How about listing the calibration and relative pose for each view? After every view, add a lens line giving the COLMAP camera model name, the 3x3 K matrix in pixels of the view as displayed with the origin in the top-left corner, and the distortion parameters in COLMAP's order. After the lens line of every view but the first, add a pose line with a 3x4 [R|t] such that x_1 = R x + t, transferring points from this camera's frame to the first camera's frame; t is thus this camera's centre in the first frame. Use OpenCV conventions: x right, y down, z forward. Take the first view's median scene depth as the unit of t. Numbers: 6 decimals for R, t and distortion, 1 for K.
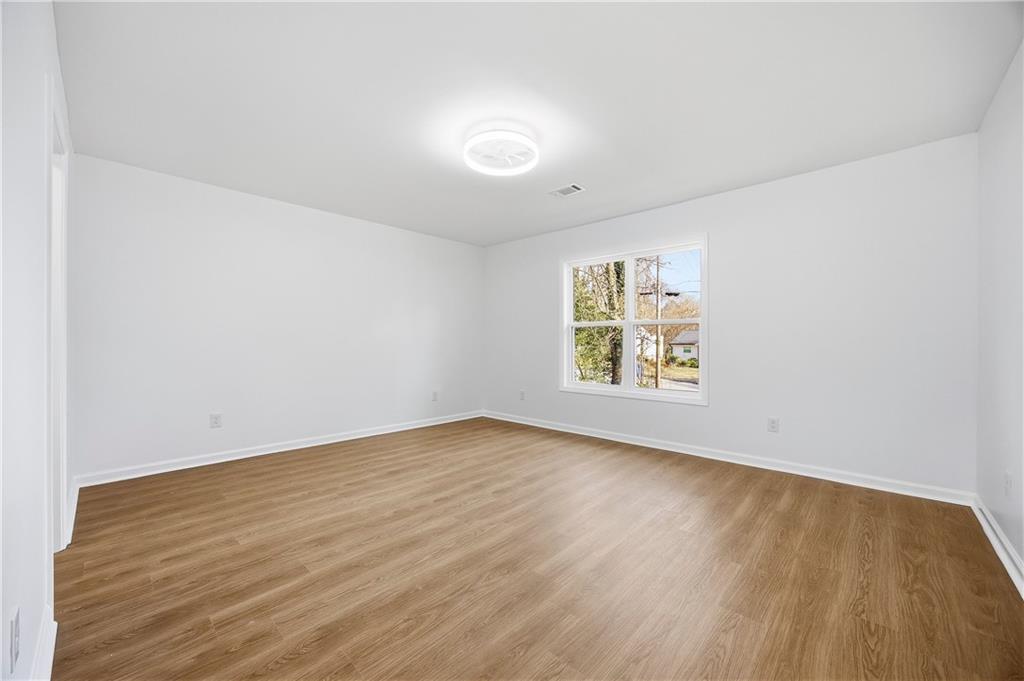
lens RADIAL K [[401.4, 0, 512.0], [0, 401.4, 340.5], [0, 0, 1]] dist [-0.003720, -0.000117]
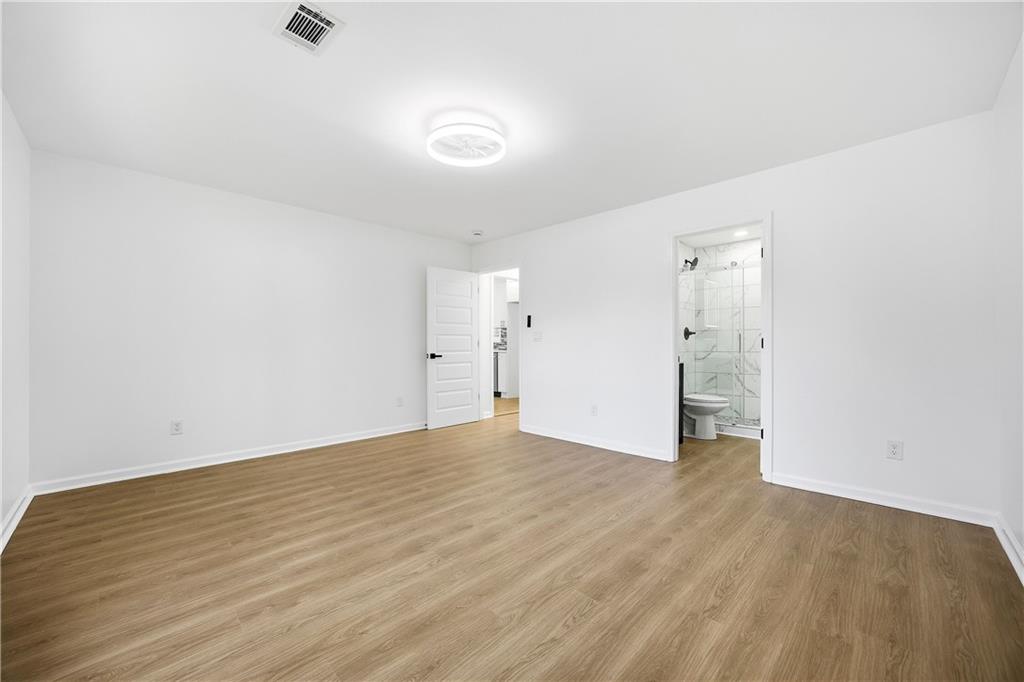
lens RADIAL K [[401.4, 0, 512.0], [0, 401.4, 341.0], [0, 0, 1]] dist [-0.003720, -0.000117]
pose [[-0.999735, -0.000664, 0.023023, -0.150386], [-0.000913, 0.999941, -0.010809, 0.006779], [-0.023014, -0.010827, -0.999677, 1.869087]]
